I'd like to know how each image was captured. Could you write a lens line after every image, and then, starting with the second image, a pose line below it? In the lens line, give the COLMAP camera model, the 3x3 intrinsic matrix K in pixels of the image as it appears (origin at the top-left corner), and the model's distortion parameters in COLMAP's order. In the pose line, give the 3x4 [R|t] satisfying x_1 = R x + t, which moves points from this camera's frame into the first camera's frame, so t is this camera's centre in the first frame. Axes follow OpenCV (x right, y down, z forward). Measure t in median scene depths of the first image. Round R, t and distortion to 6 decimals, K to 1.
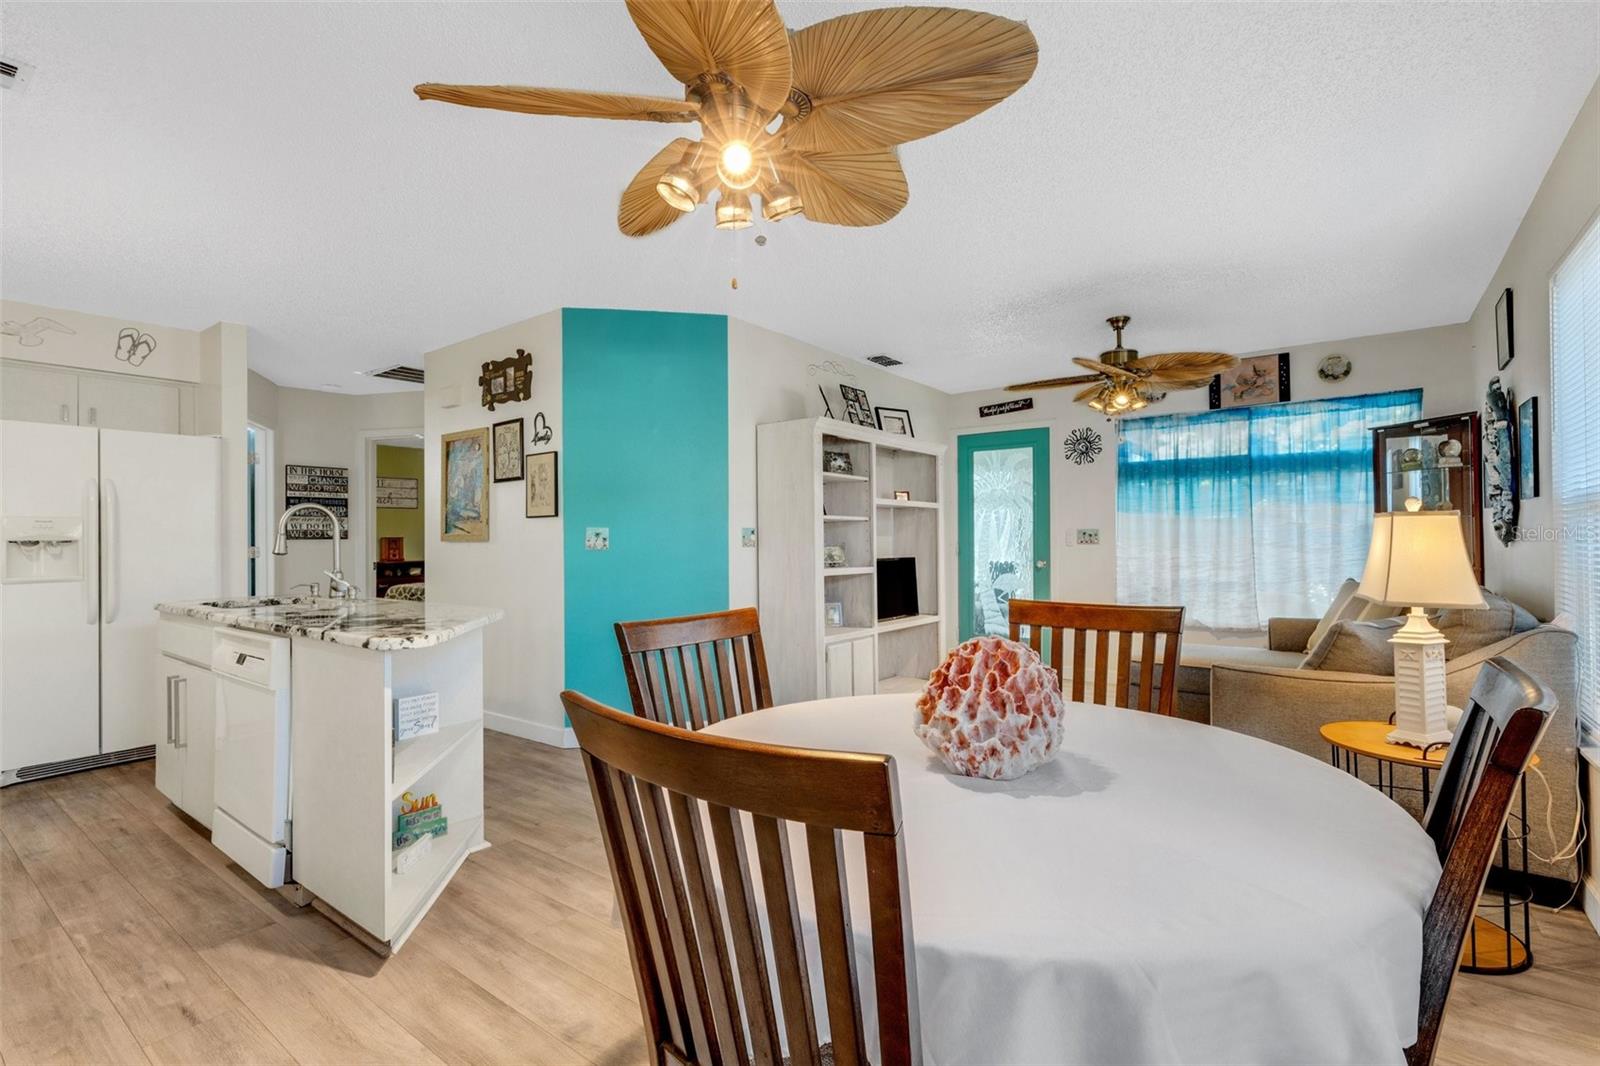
lens RADIAL K [[727.1, 0, 800.6], [0, 727.1, 533.5], [0, 0, 1]] dist [0.000783, 0.000678]
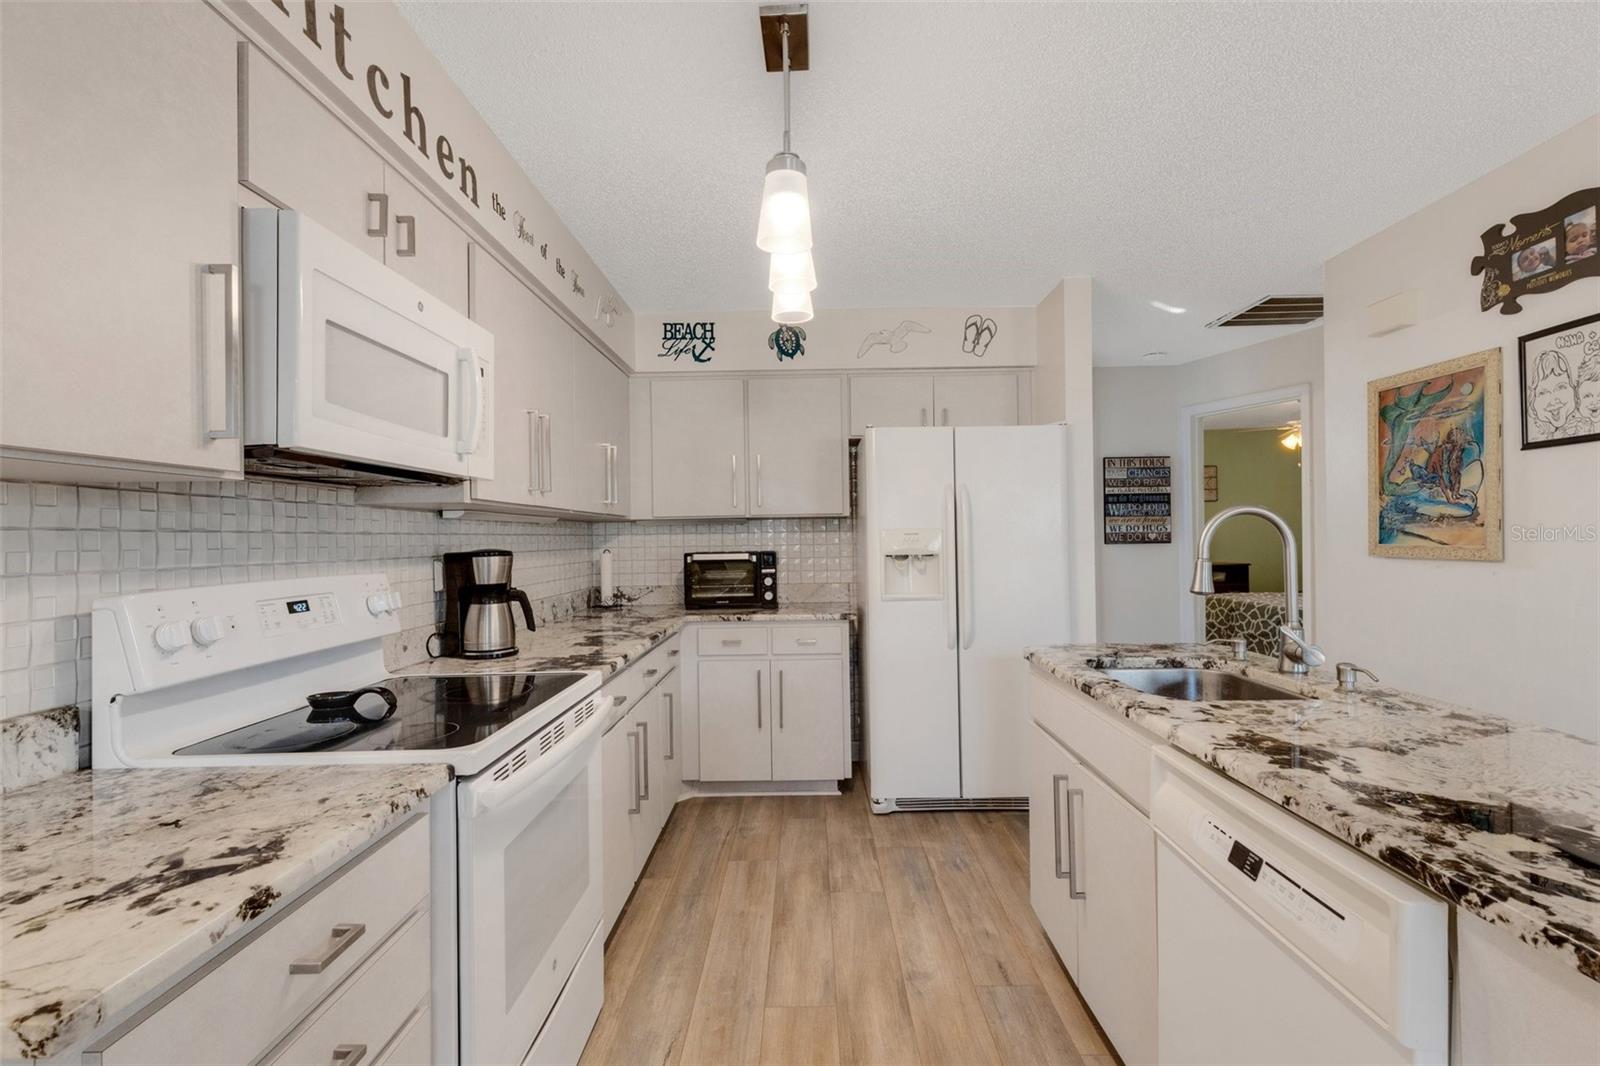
lens RADIAL K [[727.1, 0, 798.4], [0, 727.1, 532.2], [0, 0, 1]] dist [0.000783, 0.000678]
pose [[0.588526, -0.003304, -0.808471, -0.317085], [0.013456, 0.999893, 0.005709, -0.021774], [0.808366, -0.014239, 0.588508, 0.286033]]
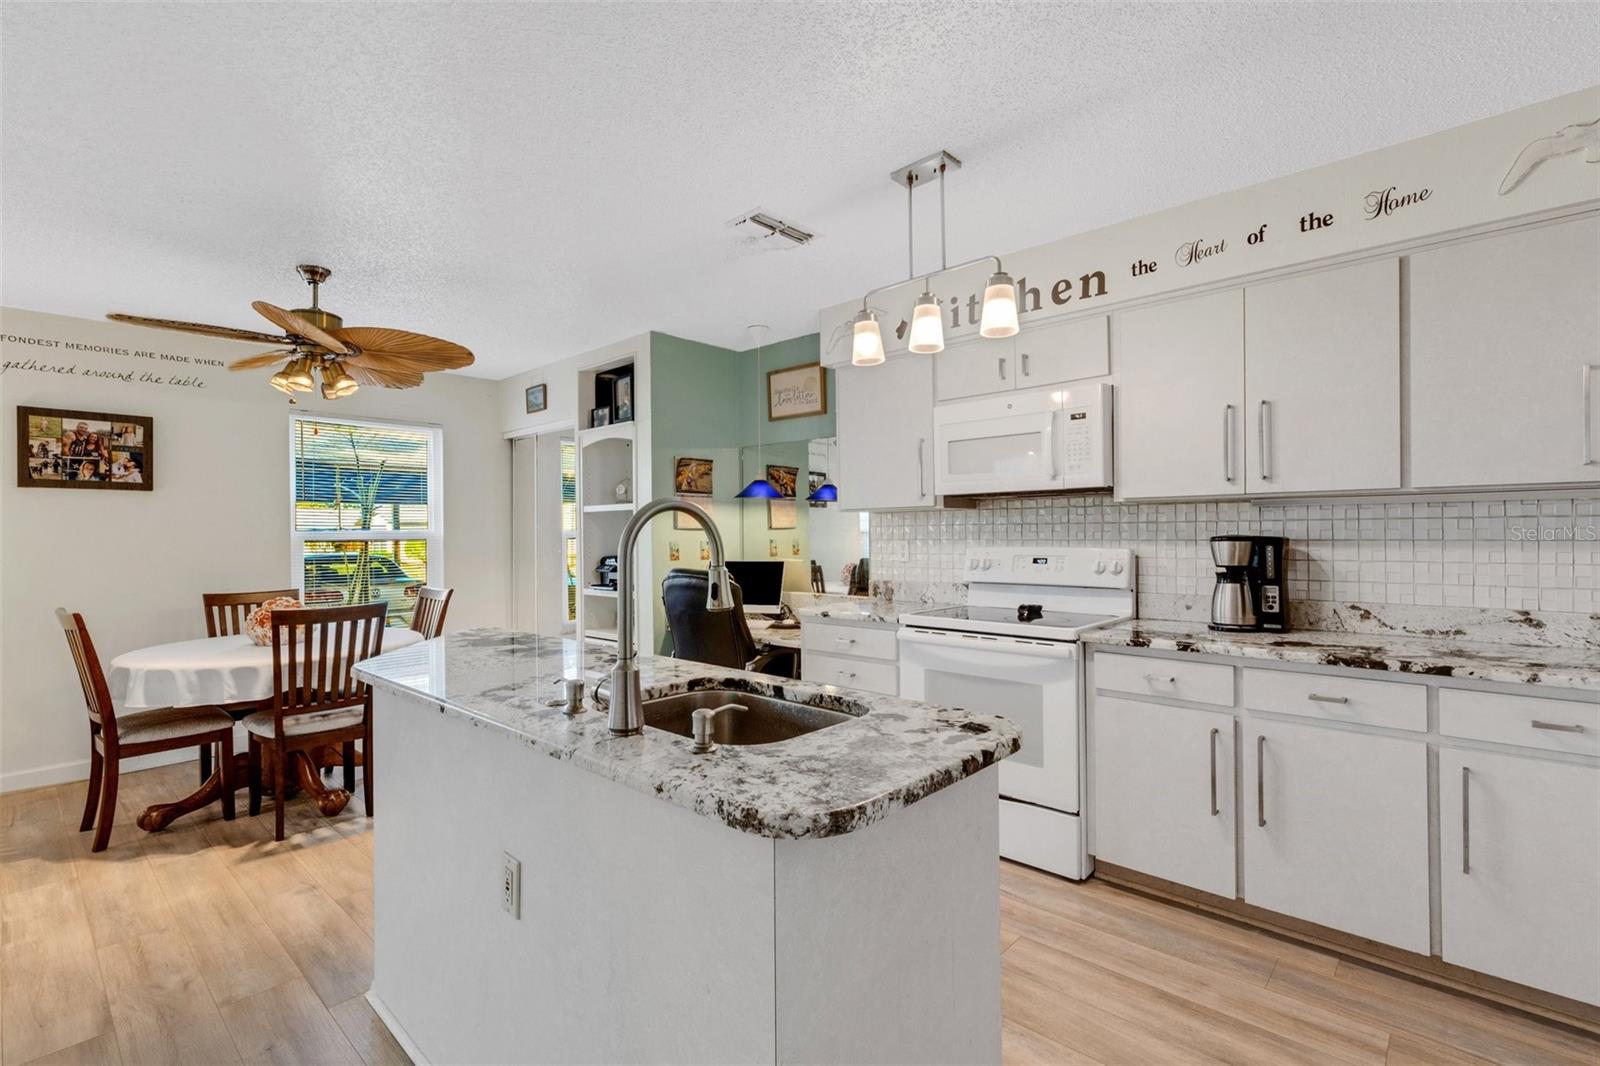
lens RADIAL K [[727.1, 0, 801.3], [0, 727.1, 533.4], [0, 0, 1]] dist [0.000783, 0.000678]
pose [[-0.994771, 0.020695, 0.100009, -0.599491], [0.020145, 0.999776, -0.006502, -0.013884], [-0.100121, -0.004454, -0.994965, 1.077505]]
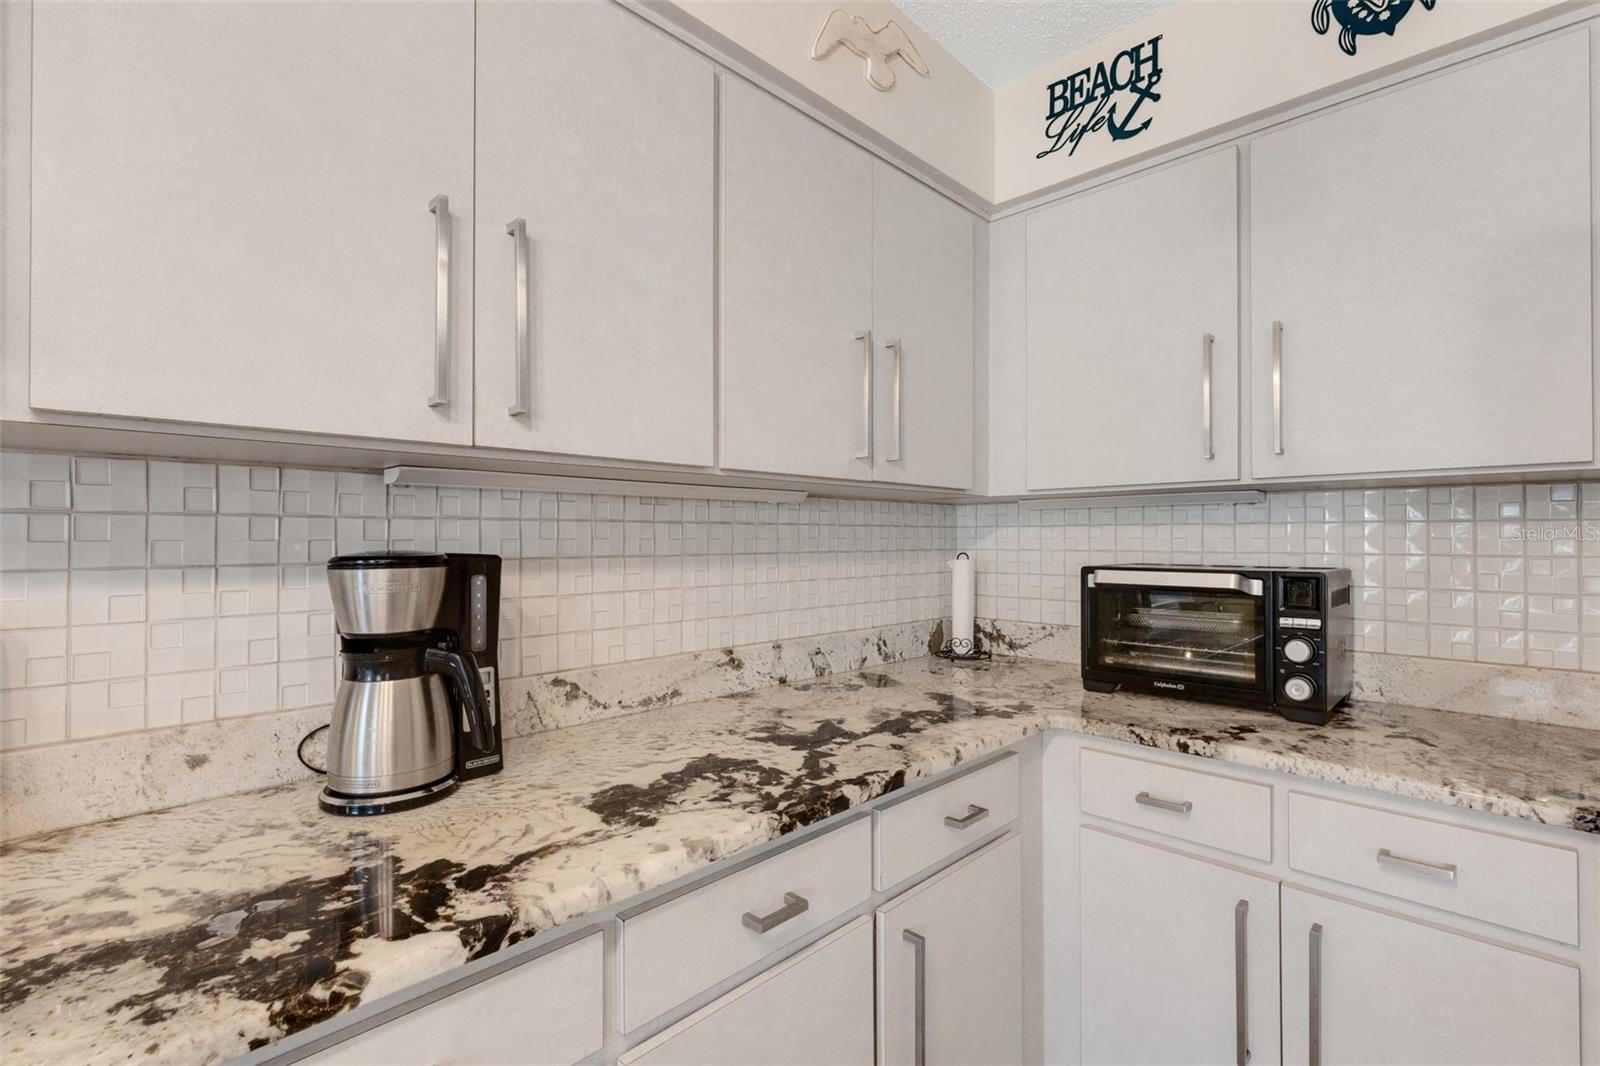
lens RADIAL K [[727.1, 0, 800.8], [0, 727.1, 533.9], [0, 0, 1]] dist [0.000783, 0.000678]
pose [[-0.136379, 0.007266, -0.990630, -0.683806], [0.009146, 0.999940, 0.006075, -0.014992], [0.990614, -0.008232, -0.136437, 0.589212]]
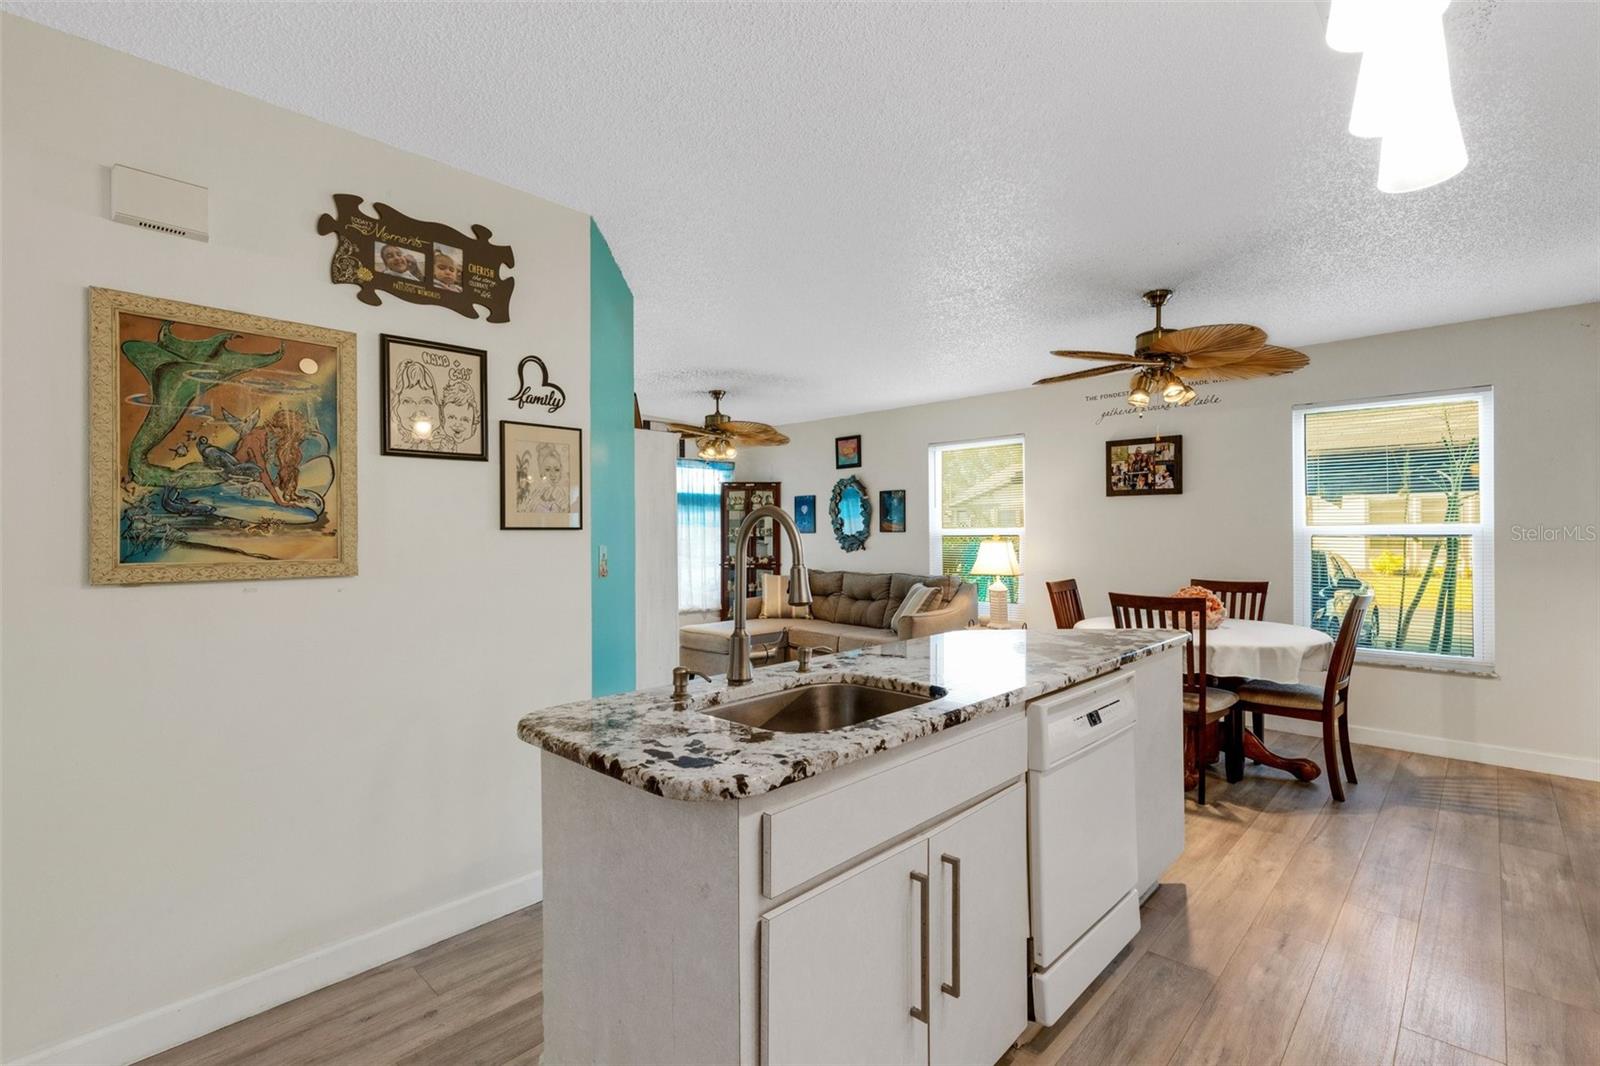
lens RADIAL K [[727.1, 0, 807.8], [0, 727.1, 528.2], [0, 0, 1]] dist [0.000783, 0.000678]
pose [[0.112725, 0.018739, 0.993449, -0.904774], [-0.003288, 0.999824, -0.018487, -0.012996], [-0.993621, -0.001183, 0.112767, 0.687877]]
